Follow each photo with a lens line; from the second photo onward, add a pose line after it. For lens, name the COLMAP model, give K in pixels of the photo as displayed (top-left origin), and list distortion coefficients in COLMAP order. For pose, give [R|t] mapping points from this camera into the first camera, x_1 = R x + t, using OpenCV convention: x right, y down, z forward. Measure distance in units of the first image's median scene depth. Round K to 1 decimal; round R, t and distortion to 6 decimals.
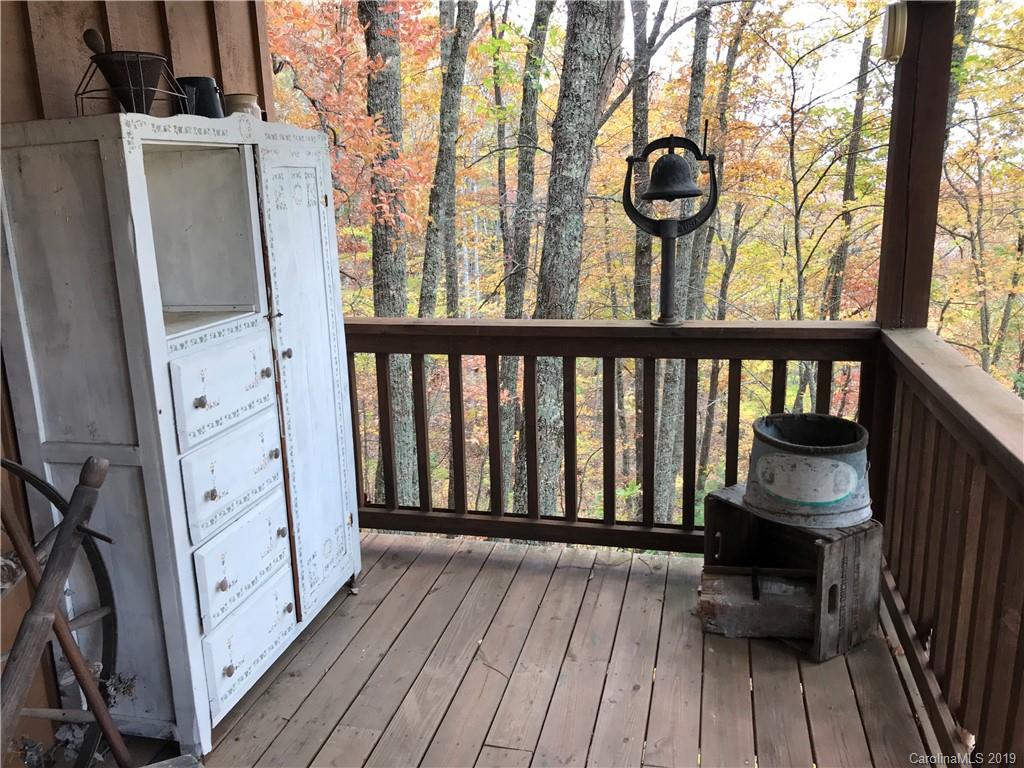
lens RADIAL K [[826.4, 0, 505.2], [0, 826.4, 387.9], [0, 0, 1]] dist [0.011183, 0.000139]
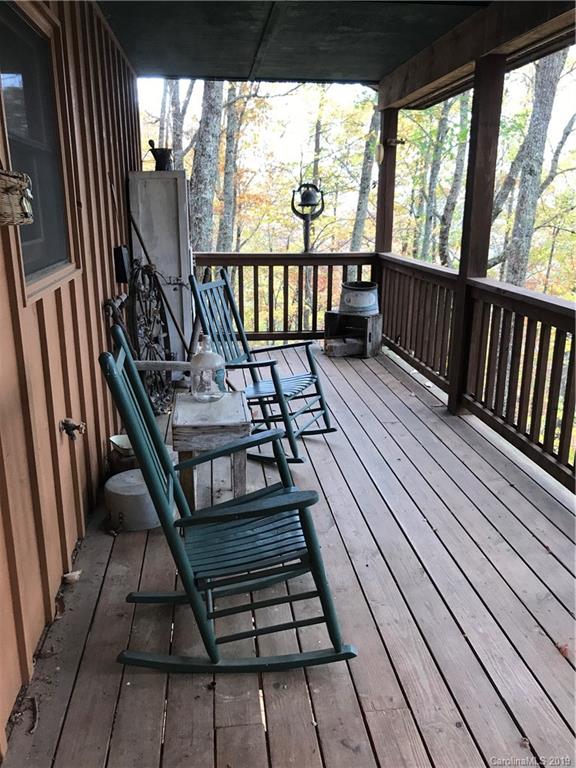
lens RADIAL K [[619.8, 0, 292.5], [0, 619.8, 382.8], [0, 0, 1]] dist [0.011183, 0.000139]
pose [[0.929755, -0.067766, 0.361890, -0.663030], [0.056159, 0.997516, 0.042508, 0.282106], [-0.363872, -0.019199, 0.931251, -0.967704]]
